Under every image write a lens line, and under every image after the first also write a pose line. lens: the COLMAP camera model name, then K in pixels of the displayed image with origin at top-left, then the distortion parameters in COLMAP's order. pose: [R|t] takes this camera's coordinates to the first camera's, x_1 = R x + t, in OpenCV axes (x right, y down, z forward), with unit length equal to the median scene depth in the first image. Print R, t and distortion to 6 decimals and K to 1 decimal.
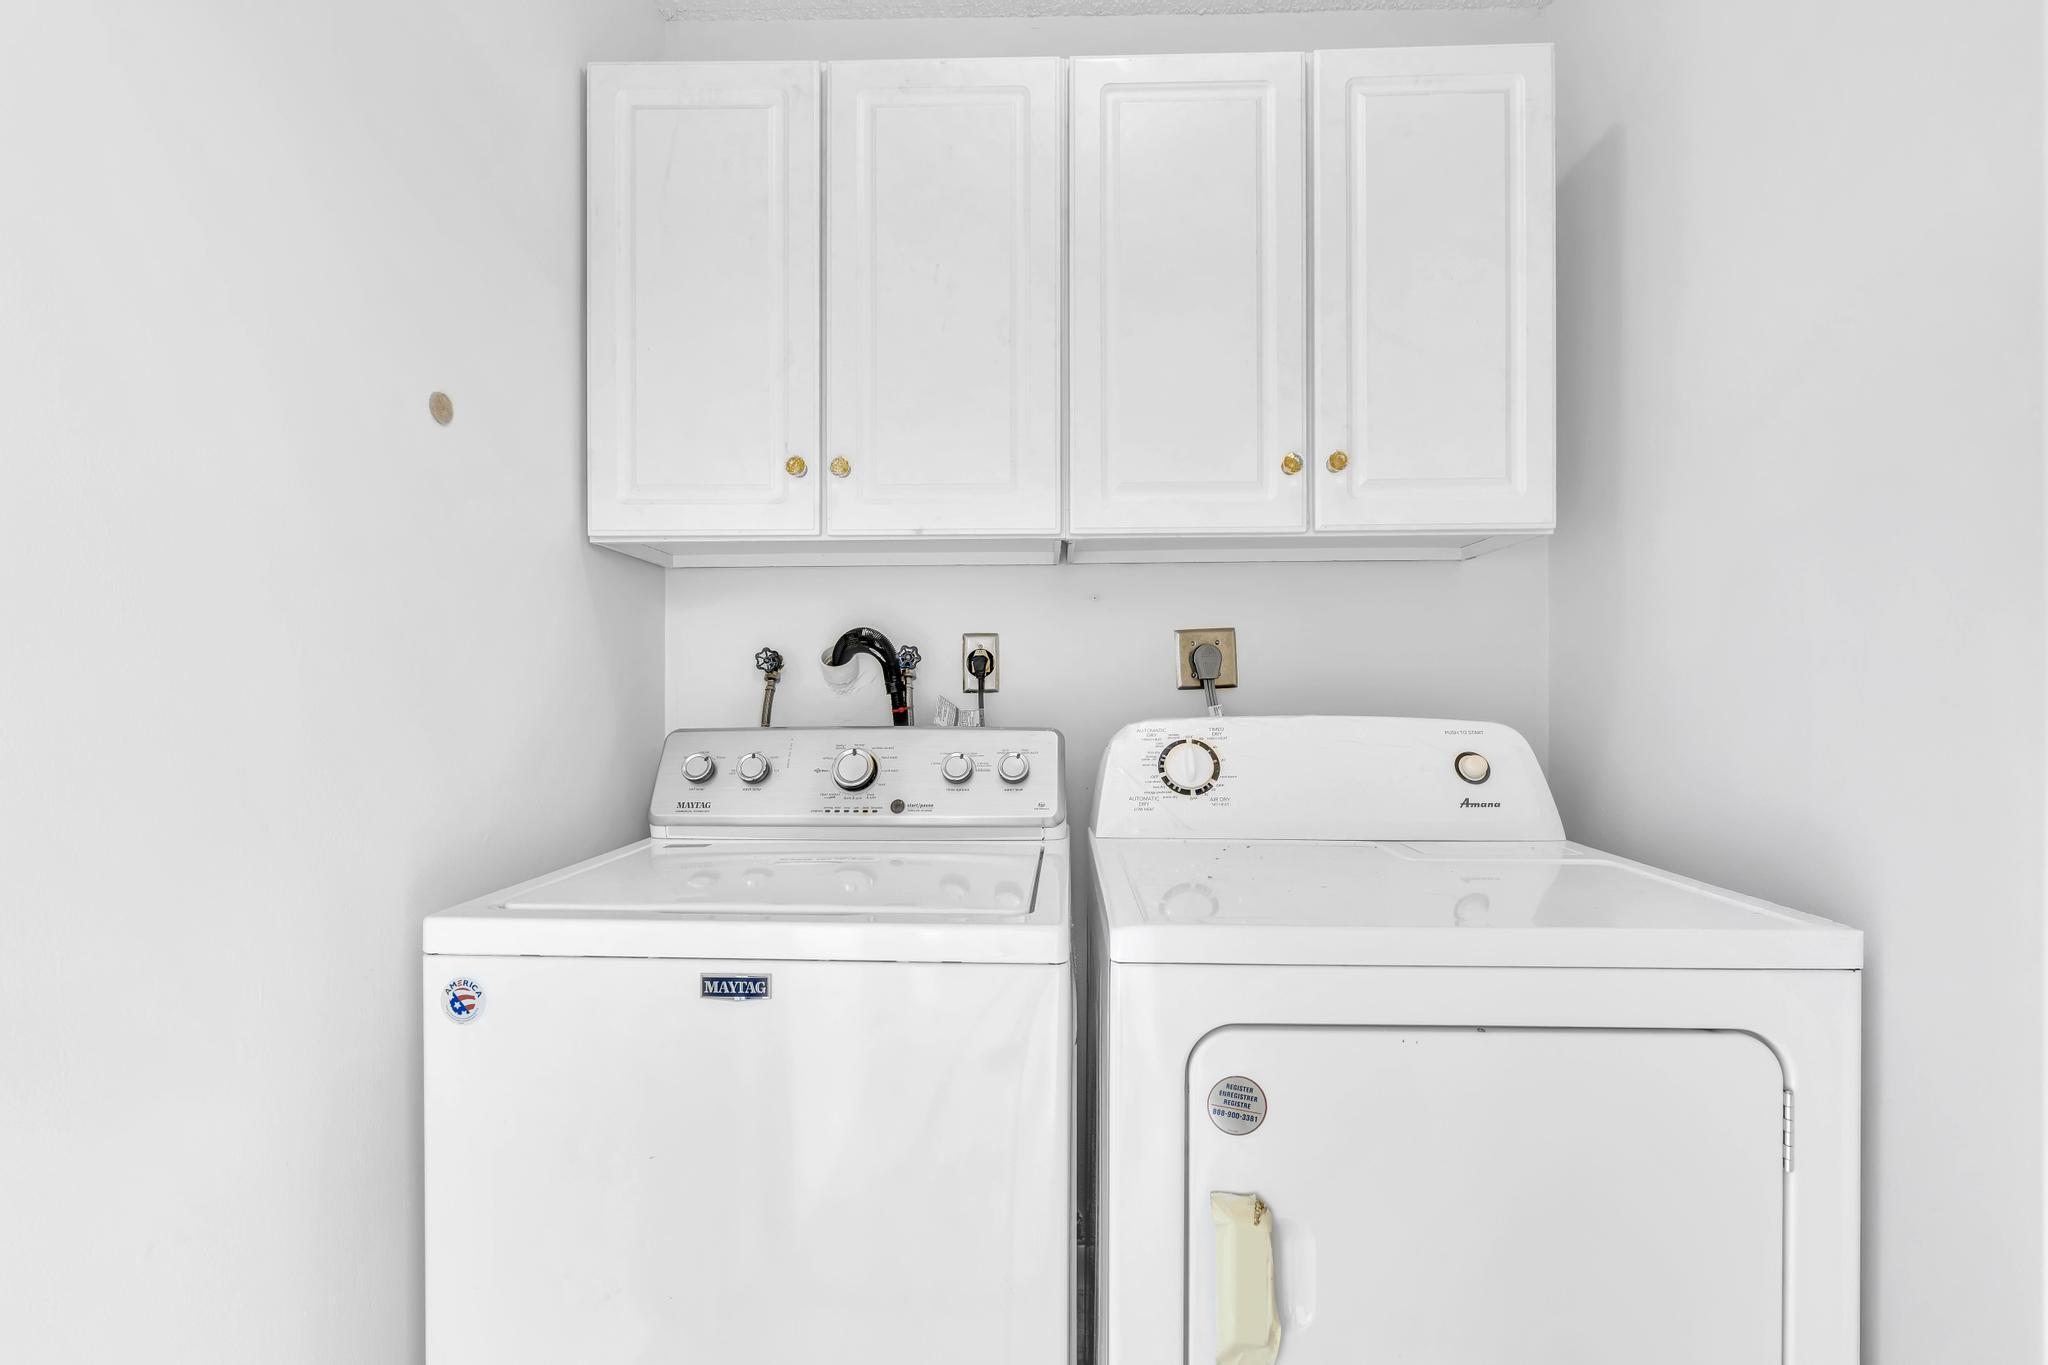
lens RADIAL K [[920.3, 0, 1025.3], [0, 920.3, 686.8], [0, 0, 1]] dist [0.000000, 0.000000]
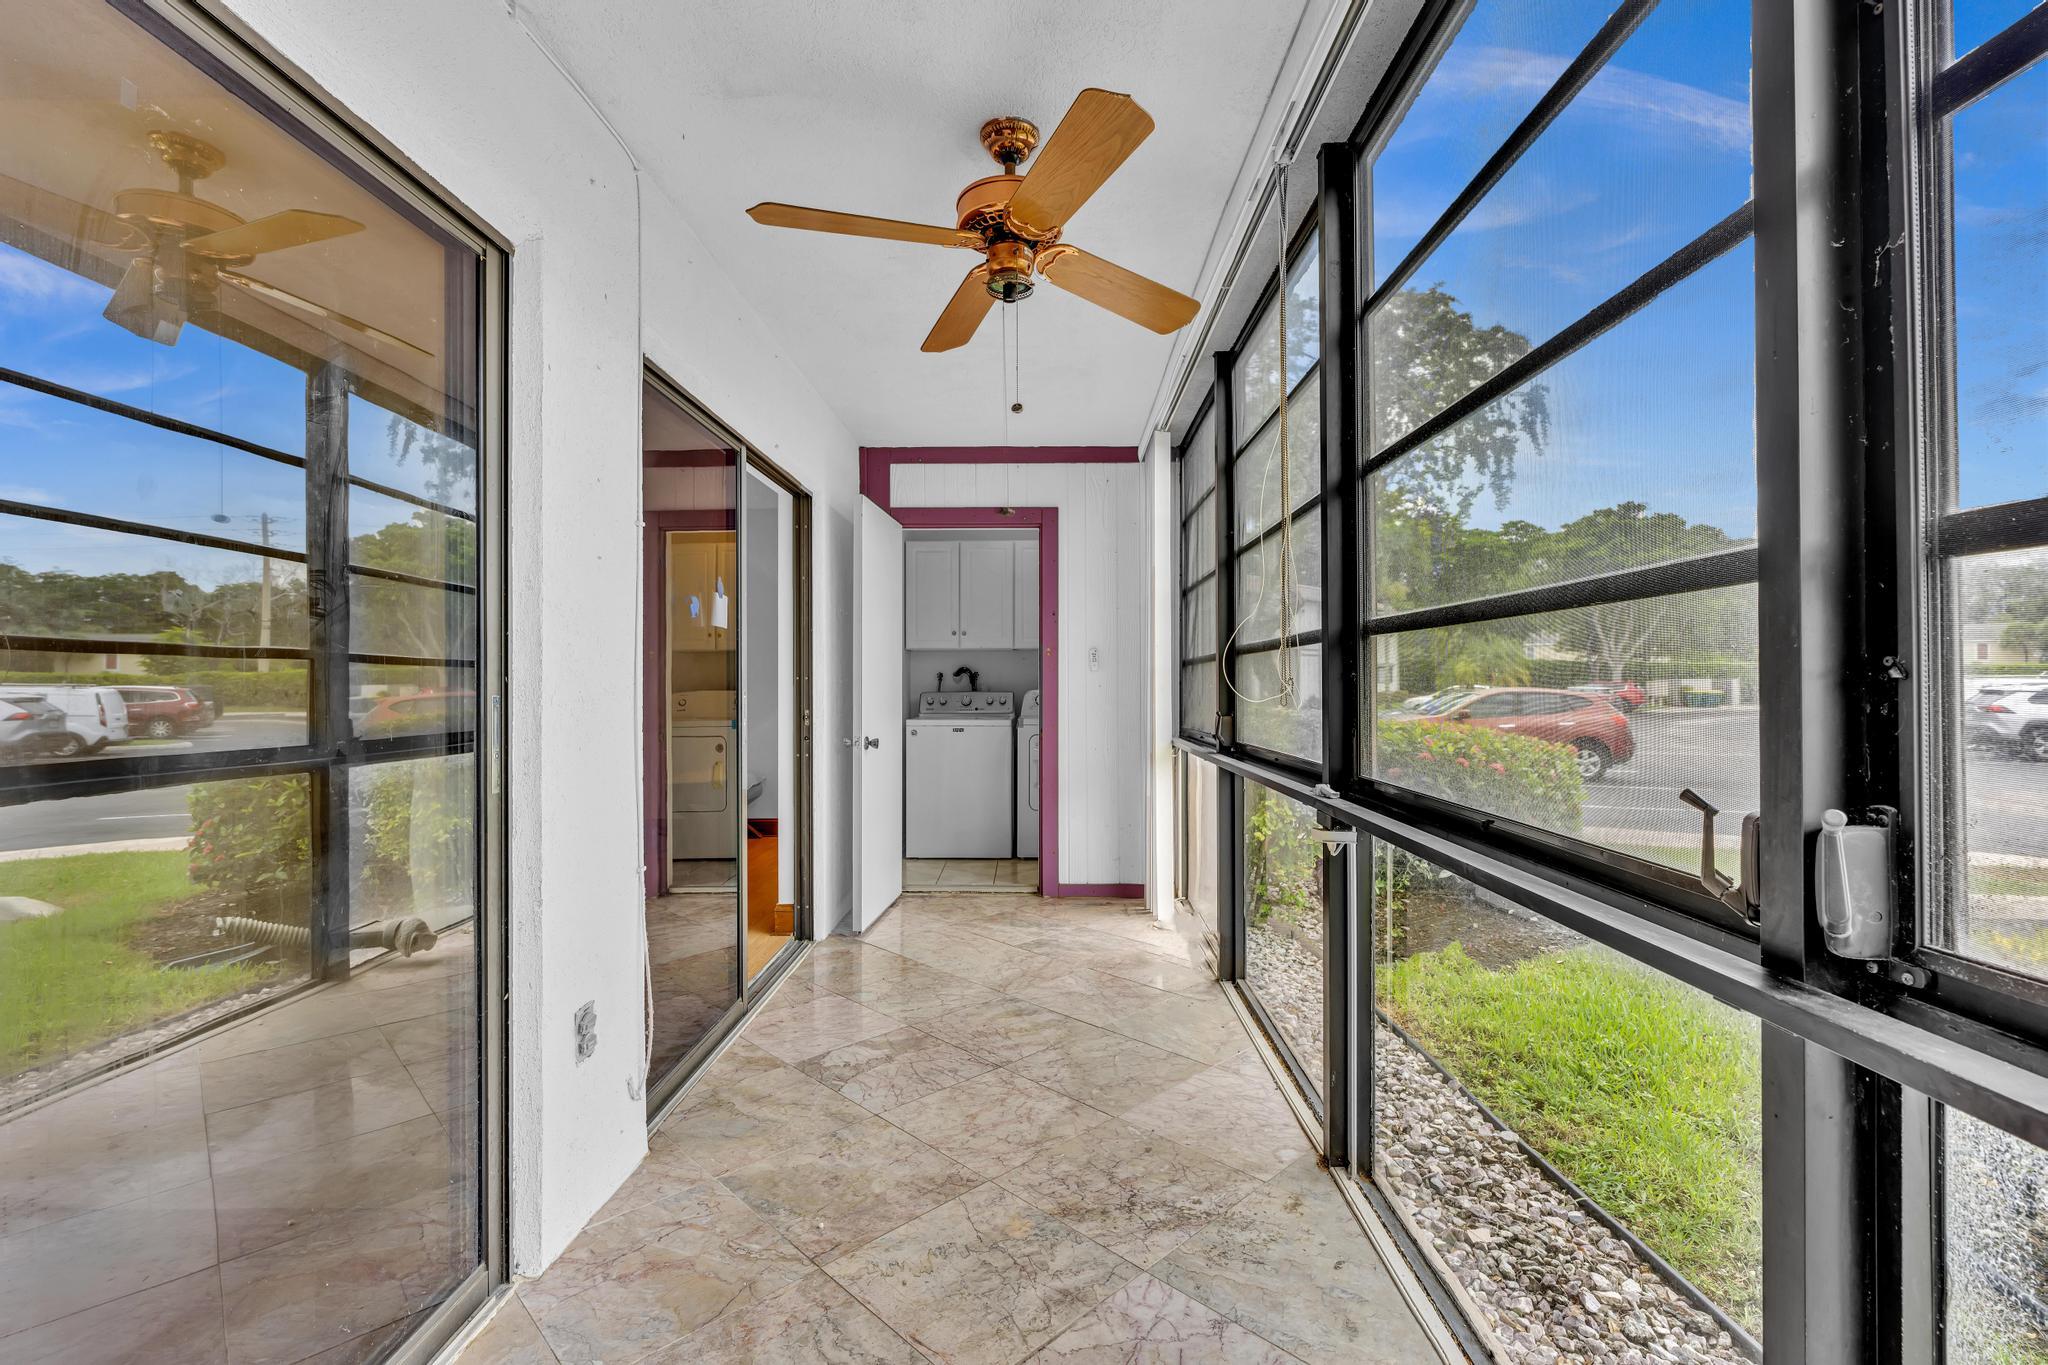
lens RADIAL K [[920.3, 0, 1023.9], [0, 920.3, 679.5], [0, 0, 1]] dist [0.000000, 0.000000]
pose [[0.999763, -0.004122, 0.021383, -0.004412], [0.004206, 0.999984, -0.003886, 0.007111], [-0.021367, 0.003975, 0.999764, -3.322448]]
